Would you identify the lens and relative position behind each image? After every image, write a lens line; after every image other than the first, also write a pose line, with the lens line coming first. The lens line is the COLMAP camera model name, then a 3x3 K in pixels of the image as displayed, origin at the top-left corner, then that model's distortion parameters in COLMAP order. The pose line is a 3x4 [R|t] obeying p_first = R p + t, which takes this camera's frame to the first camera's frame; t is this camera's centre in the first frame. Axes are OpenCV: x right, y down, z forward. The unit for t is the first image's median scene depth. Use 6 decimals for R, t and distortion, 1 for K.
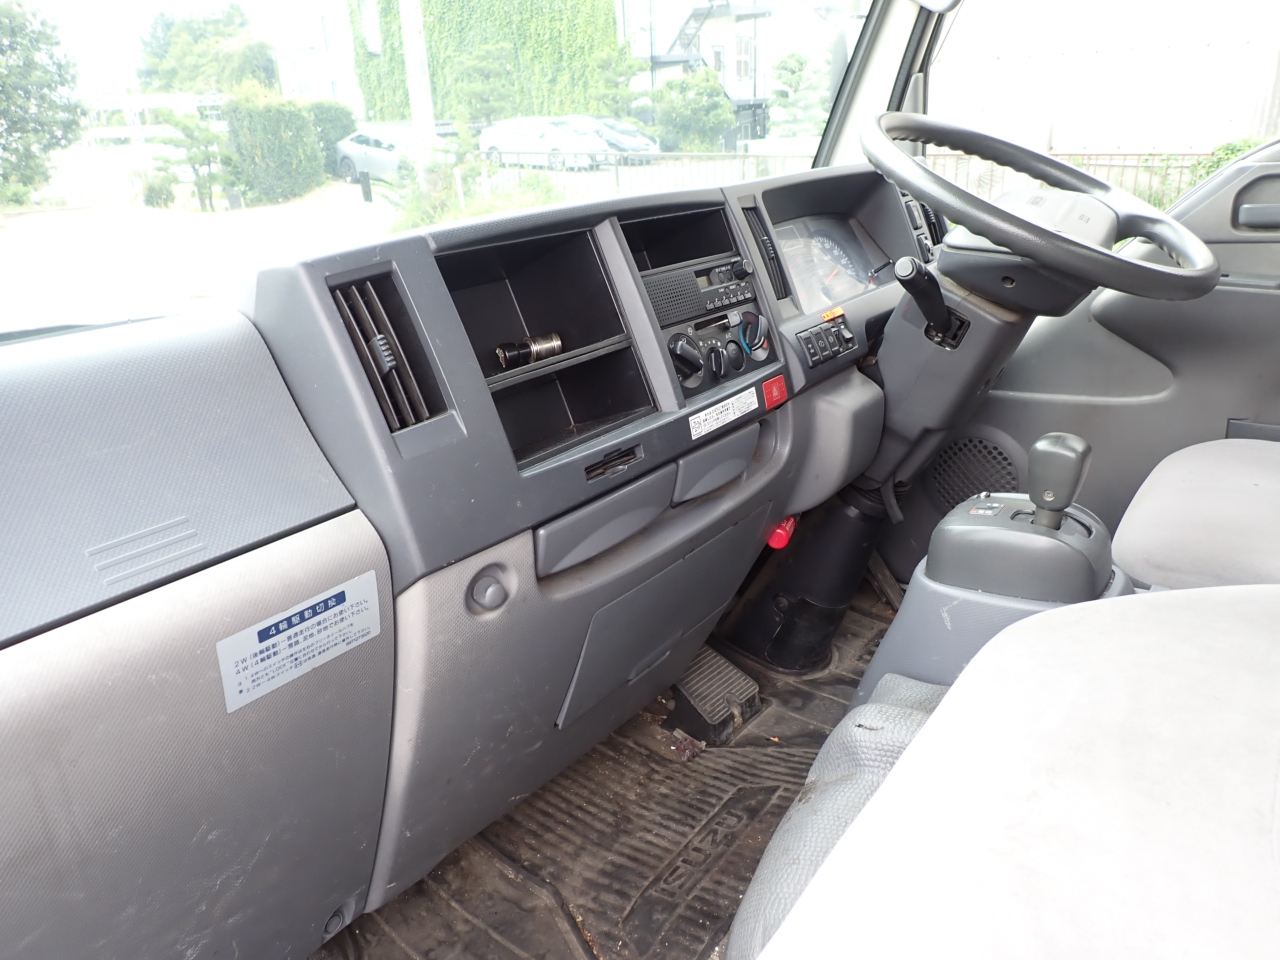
lens RADIAL K [[936.3, 0, 633.2], [0, 936.3, 474.6], [0, 0, 1]] dist [0.001323, -0.005508]
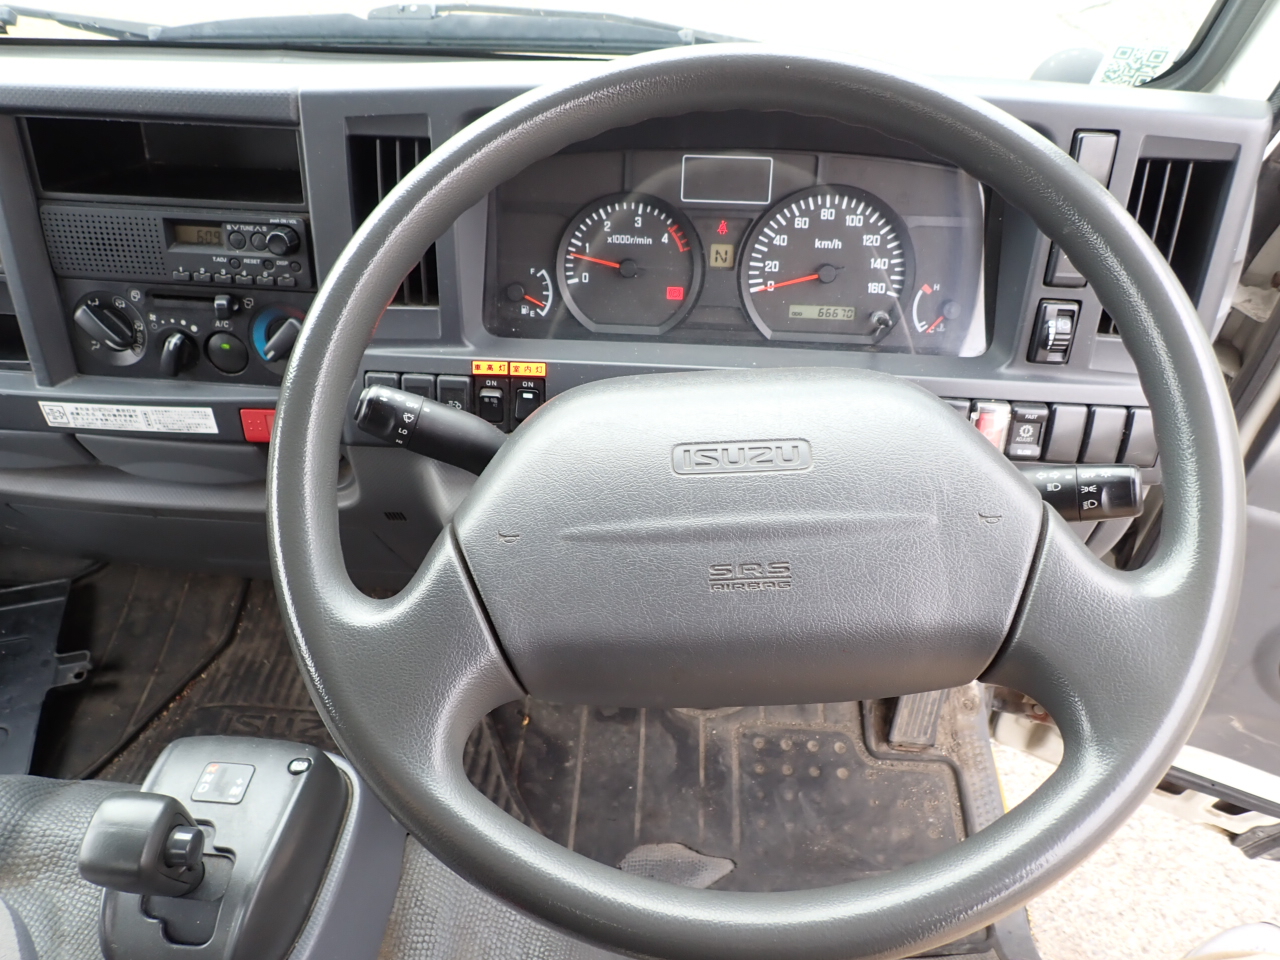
lens RADIAL K [[936.3, 0, 634.8], [0, 936.3, 475.9], [0, 0, 1]] dist [0.001323, -0.005508]
pose [[0.537111, 0.659248, -0.526217, 0.792023], [-0.309976, 0.734452, 0.603734, -0.652195], [0.784492, -0.161158, 0.598833, 0.933232]]
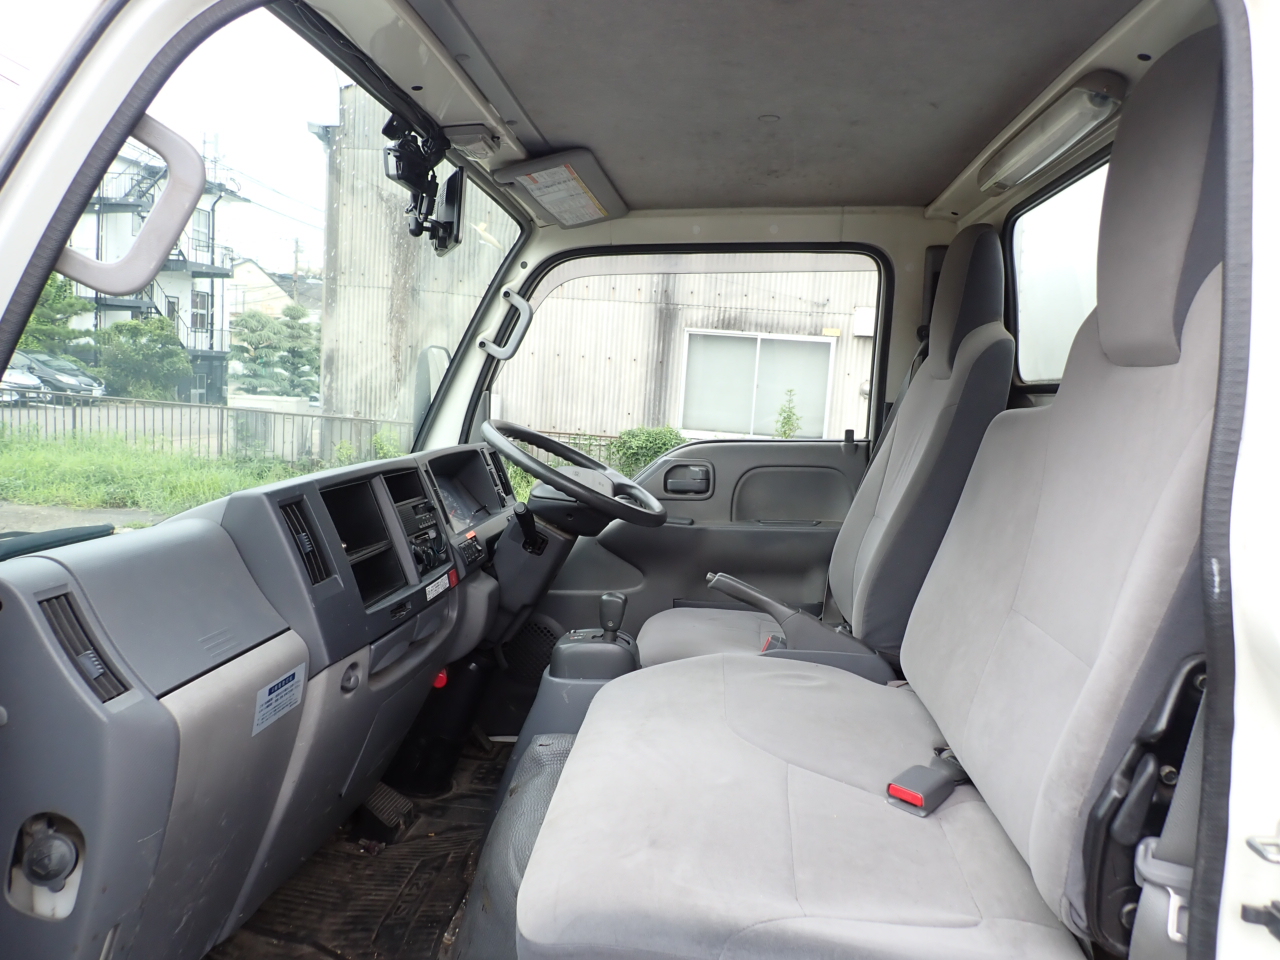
lens RADIAL K [[936.3, 0, 637.8], [0, 936.3, 475.7], [0, 0, 1]] dist [0.001323, -0.005508]
pose [[0.845759, 0.041936, 0.531915, -0.329019], [0.098874, 0.967323, -0.233476, 0.110556], [-0.524324, 0.250057, 0.813975, -0.406344]]
